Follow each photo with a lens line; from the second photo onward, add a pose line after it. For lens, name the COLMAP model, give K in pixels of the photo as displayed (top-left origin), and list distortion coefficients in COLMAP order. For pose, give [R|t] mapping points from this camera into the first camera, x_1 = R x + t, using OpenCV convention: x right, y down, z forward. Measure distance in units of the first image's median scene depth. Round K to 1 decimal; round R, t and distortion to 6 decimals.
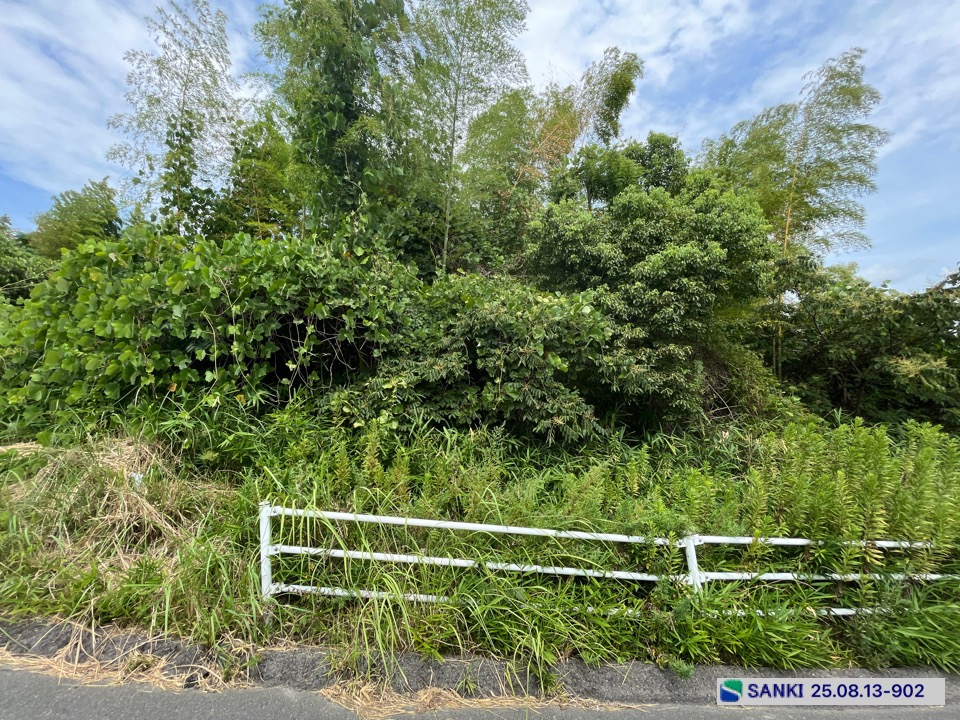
lens RADIAL K [[387.3, 0, 477.8], [0, 387.3, 358.5], [0, 0, 1]] dist [-0.004028, 0.000948]
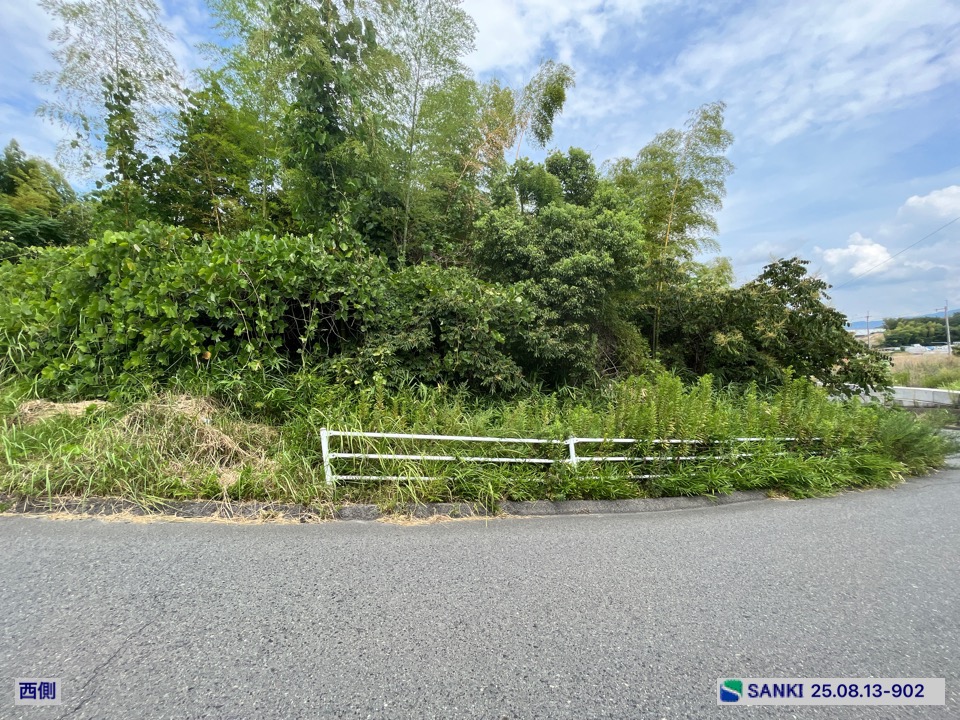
lens RADIAL K [[387.3, 0, 477.7], [0, 387.3, 358.0], [0, 0, 1]] dist [-0.004028, 0.000948]
pose [[0.984760, -0.006048, 0.173811, -0.113473], [-0.010391, 0.995563, 0.093518, -0.044146], [-0.173605, -0.093899, 0.980329, -0.384576]]
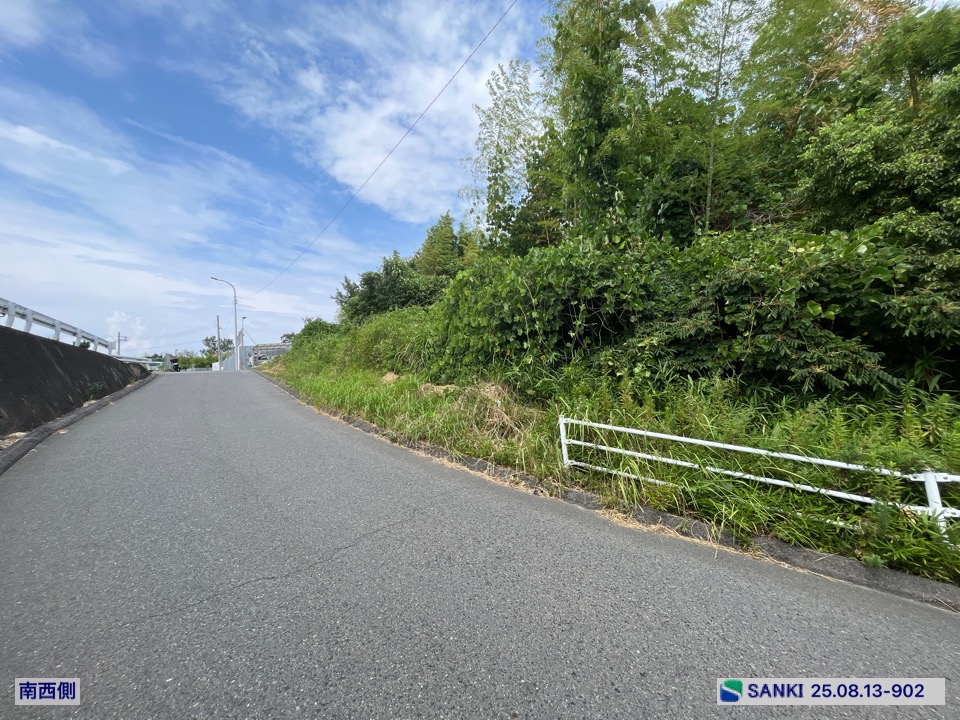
lens RADIAL K [[387.3, 0, 477.9], [0, 387.3, 358.9], [0, 0, 1]] dist [-0.004028, 0.000948]
pose [[0.755455, -0.035121, -0.654259, 0.188384], [0.103754, 0.992375, 0.066531, -0.023121], [0.646933, -0.118143, 0.753339, -0.315517]]
